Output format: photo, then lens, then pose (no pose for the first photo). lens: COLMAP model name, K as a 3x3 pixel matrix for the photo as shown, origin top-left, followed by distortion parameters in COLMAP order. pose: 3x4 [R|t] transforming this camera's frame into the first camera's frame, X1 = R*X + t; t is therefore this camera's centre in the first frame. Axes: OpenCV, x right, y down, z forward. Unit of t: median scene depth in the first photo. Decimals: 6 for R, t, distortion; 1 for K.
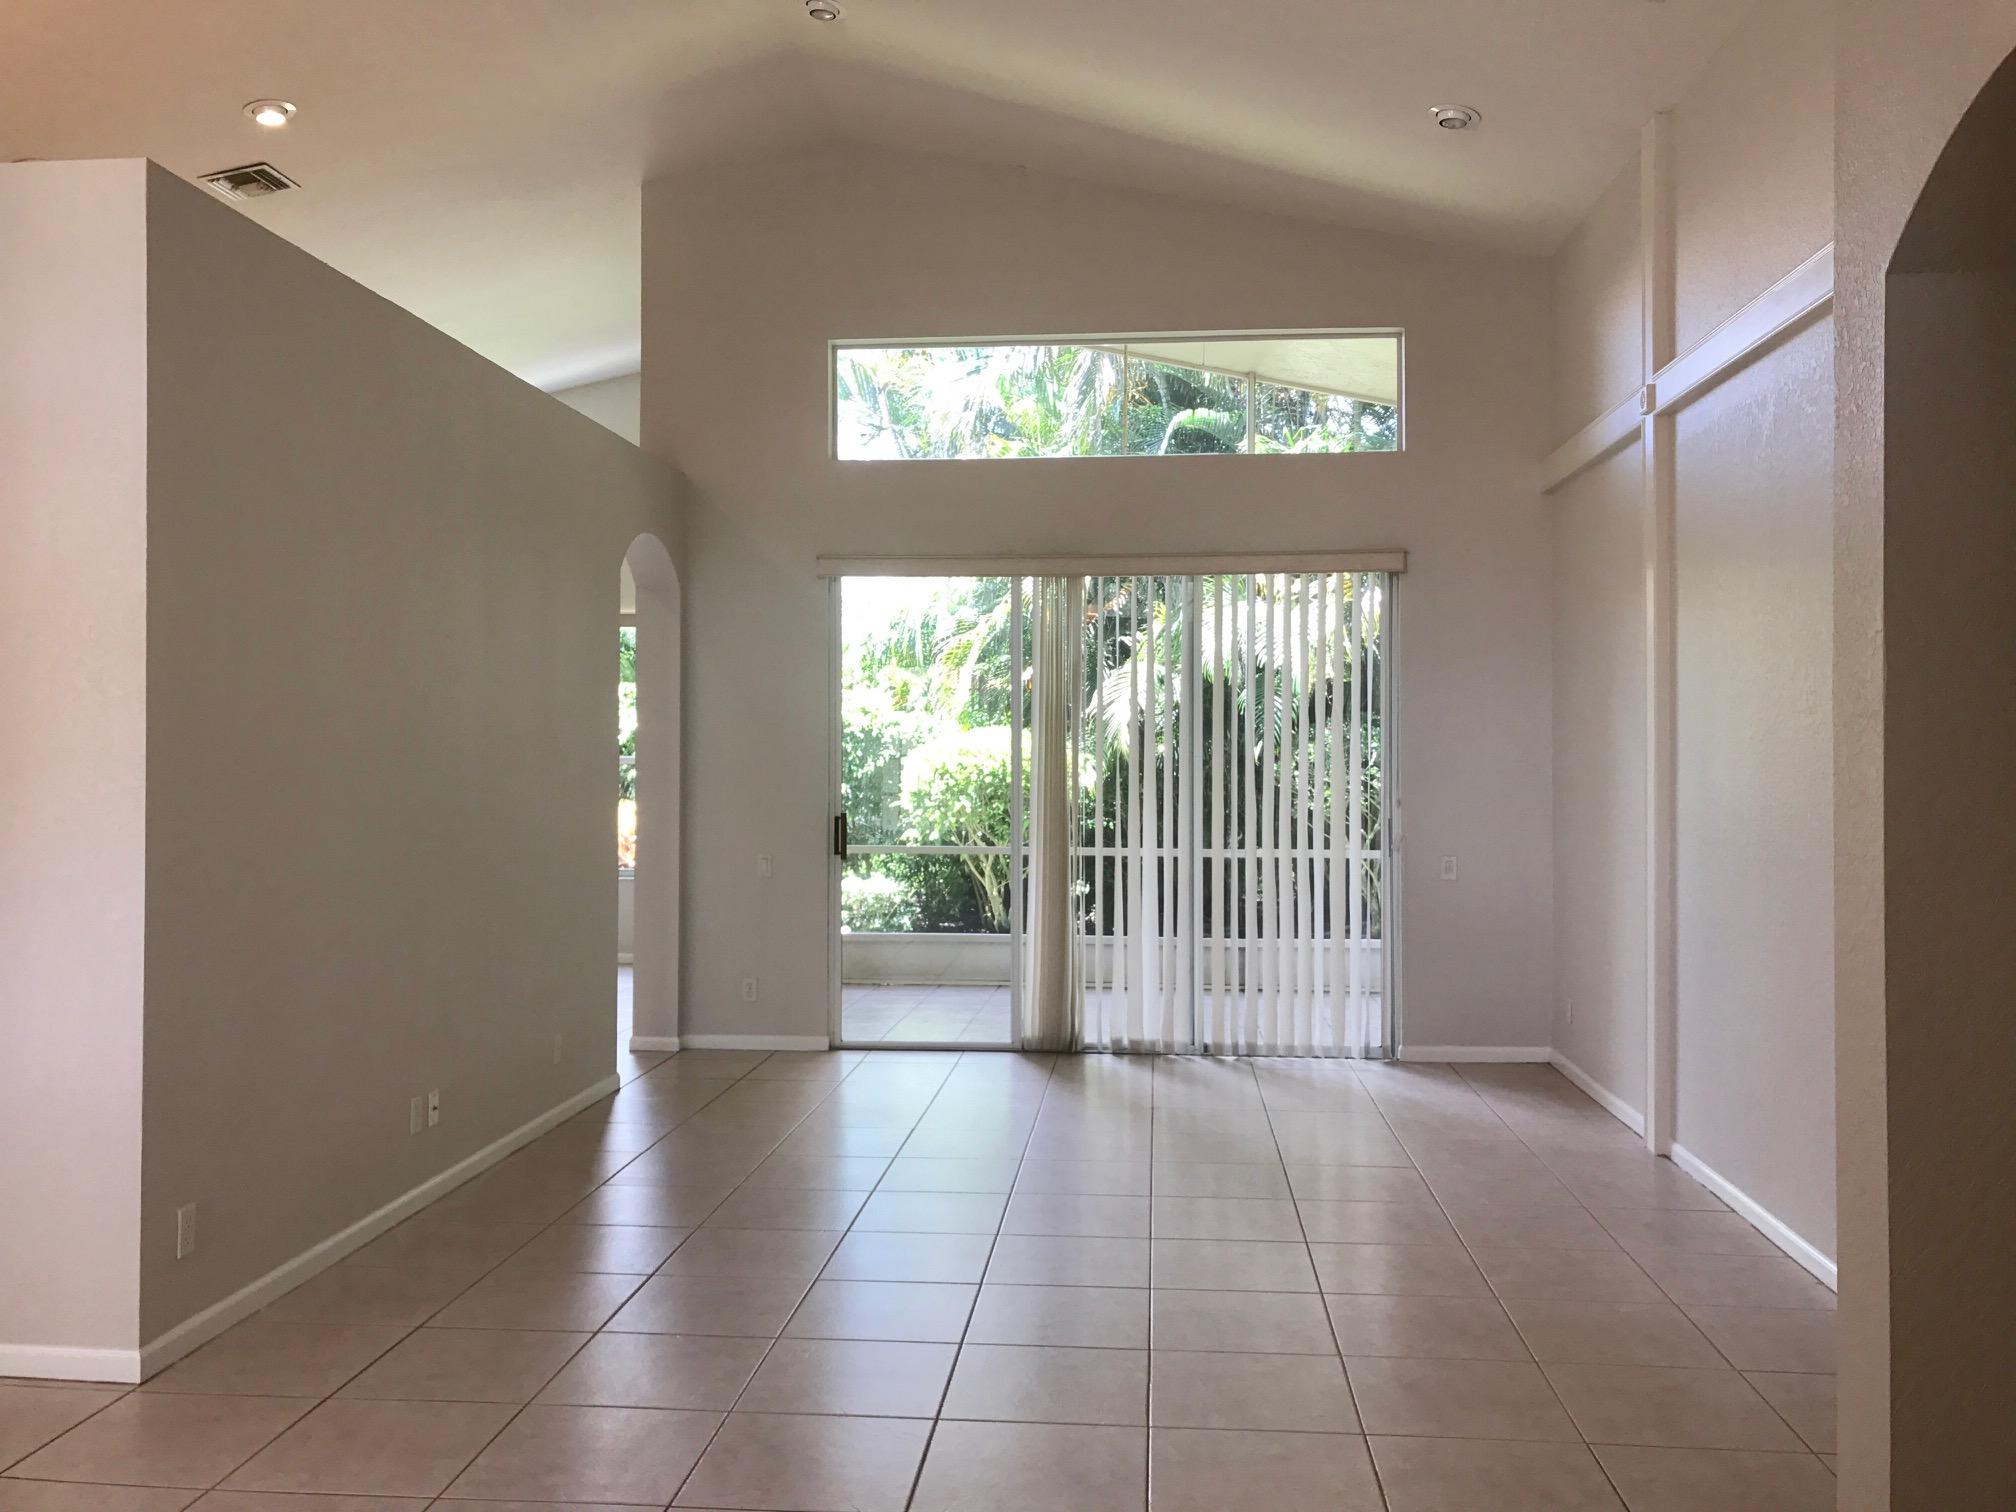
lens RADIAL K [[1639.1, 0, 1026.0], [0, 1639.1, 733.2], [0, 0, 1]] dist [0.035800, -0.036668]
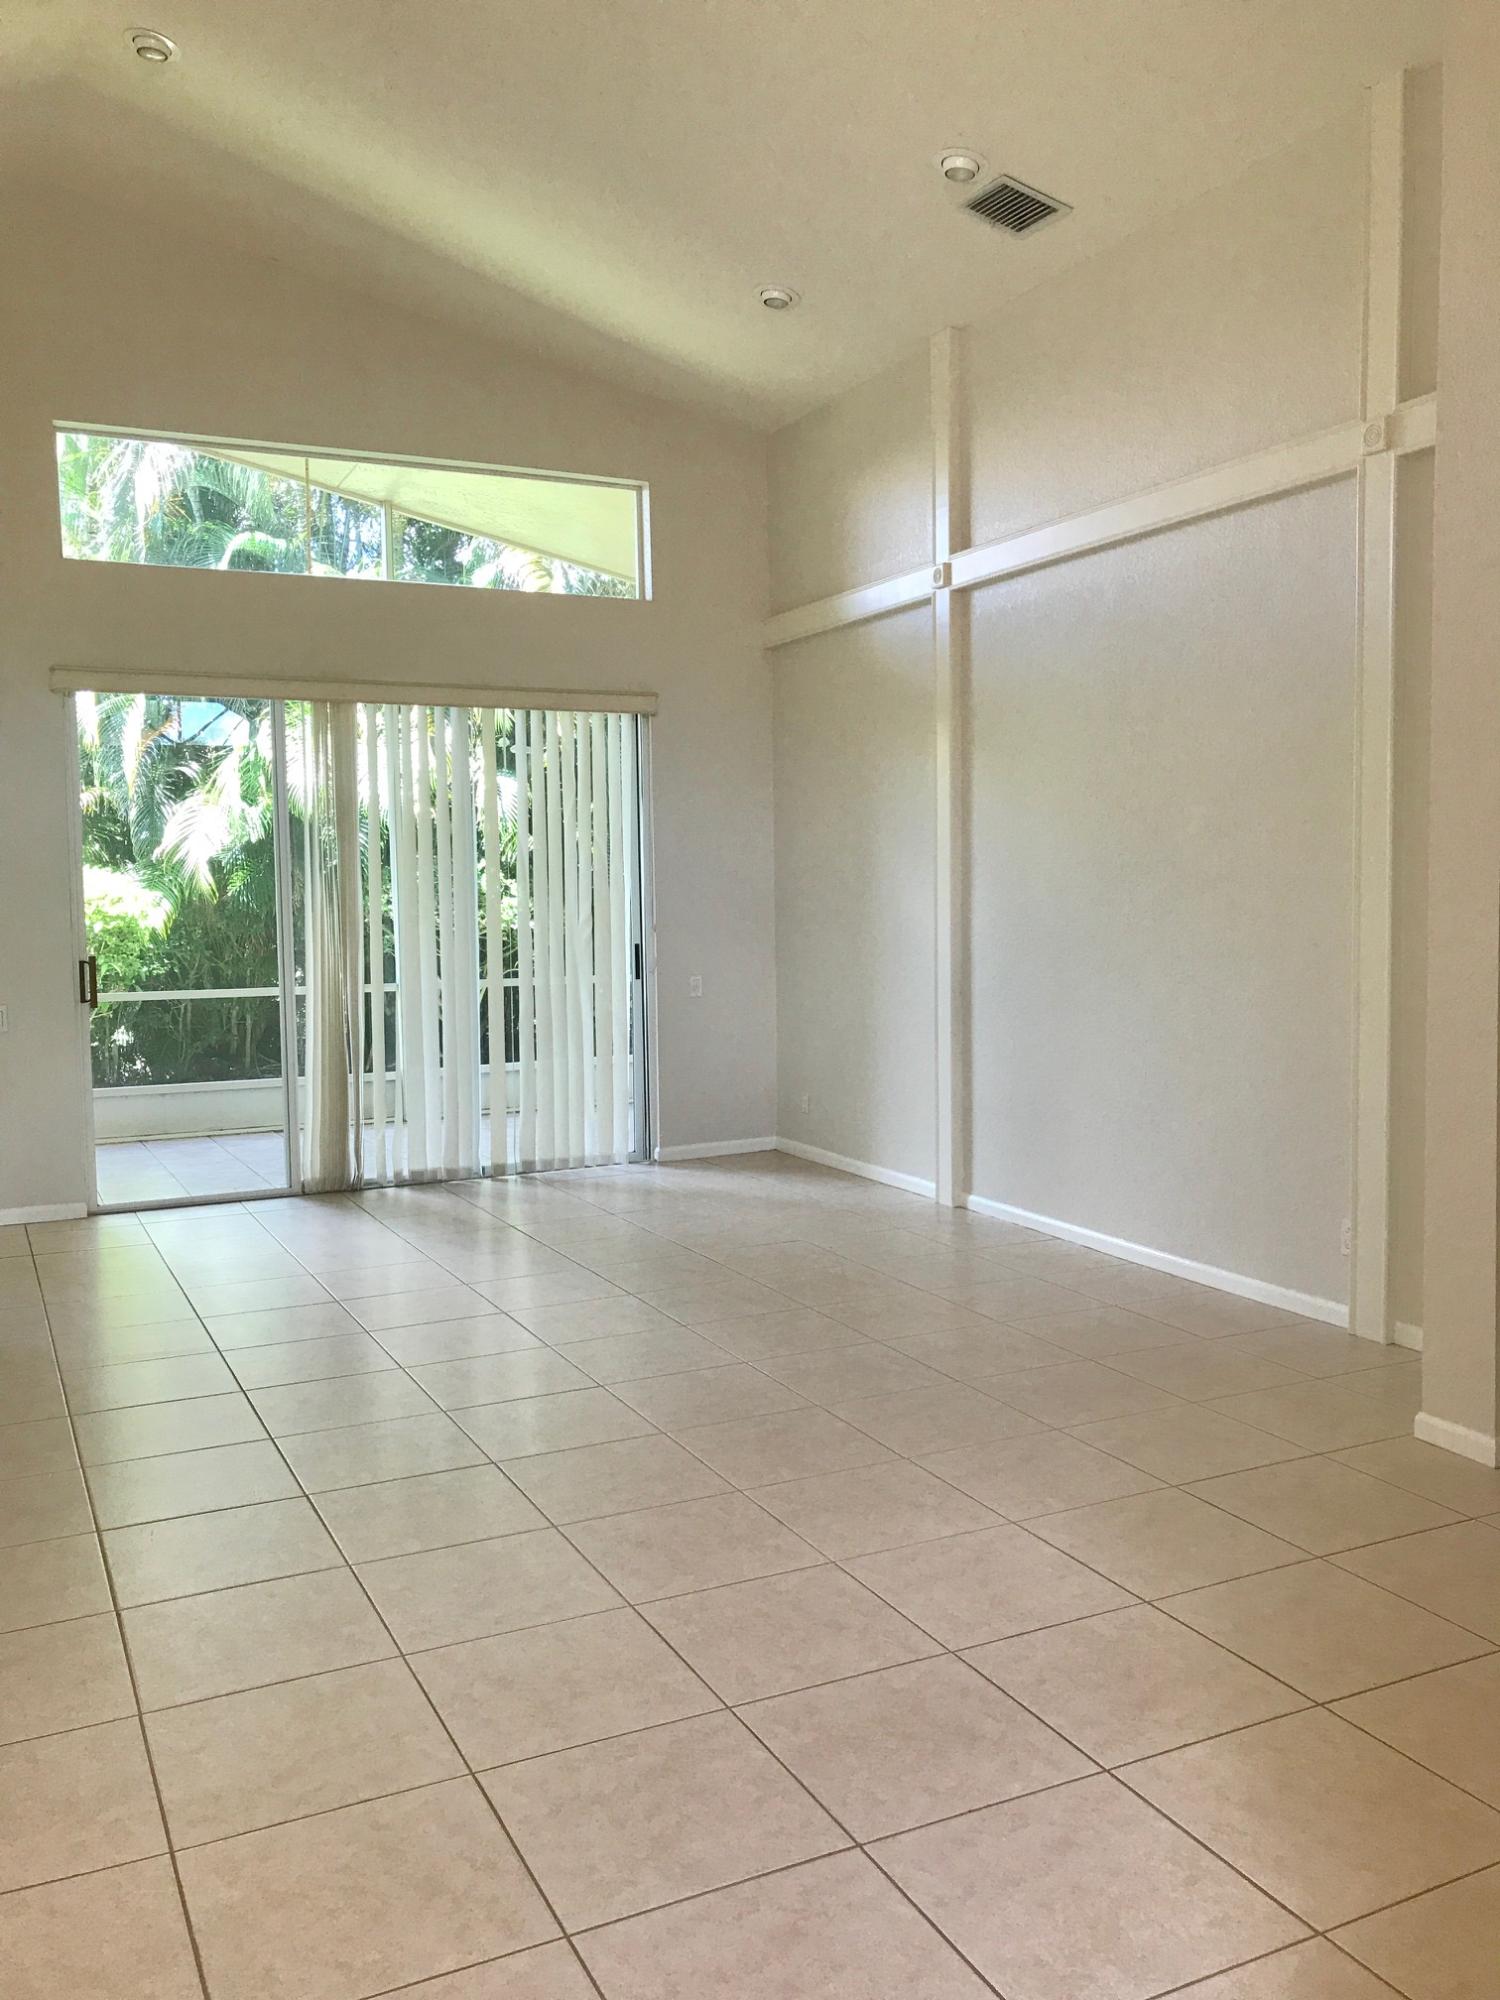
lens RADIAL K [[1626.1, 0, 750.6], [0, 1626.1, 990.6], [0, 0, 1]] dist [0.035800, -0.036668]
pose [[0.856542, -0.047643, 0.513874, -0.268618], [0.009963, 0.997071, 0.075834, 0.002397], [-0.515981, -0.059835, 0.854507, 0.042648]]
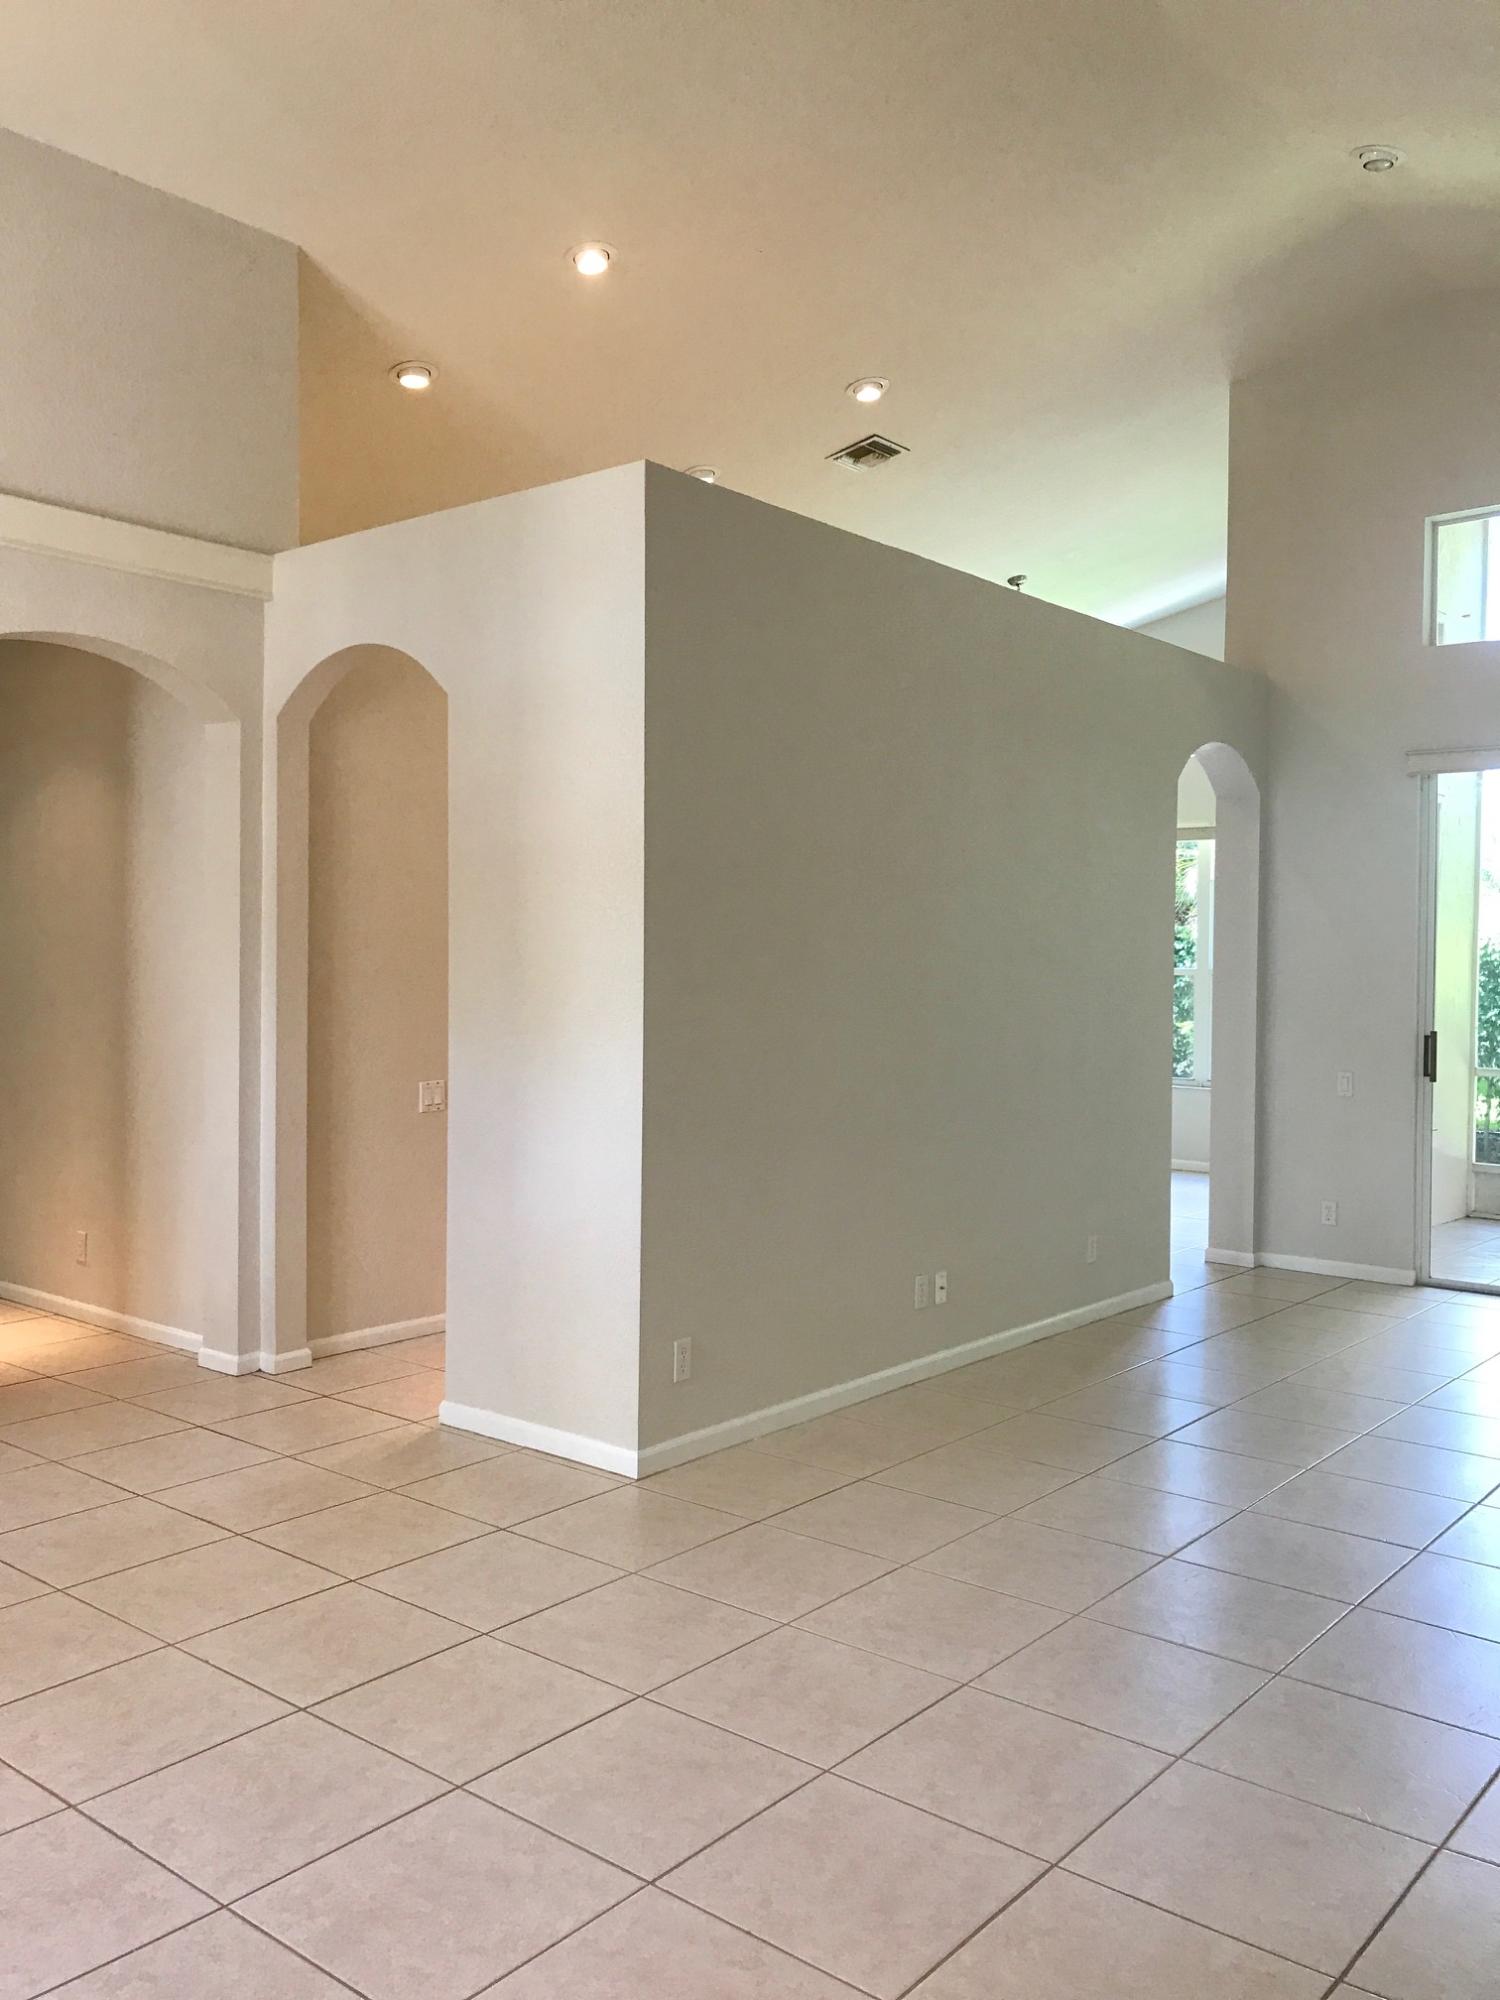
lens RADIAL K [[1626.1, 0, 783.7], [0, 1626.1, 991.0], [0, 0, 1]] dist [0.035800, -0.036668]
pose [[0.827766, 0.018088, -0.560781, 0.102145], [-0.002146, 0.999575, 0.029073, -0.000188], [0.561069, -0.022862, 0.827453, 0.035792]]
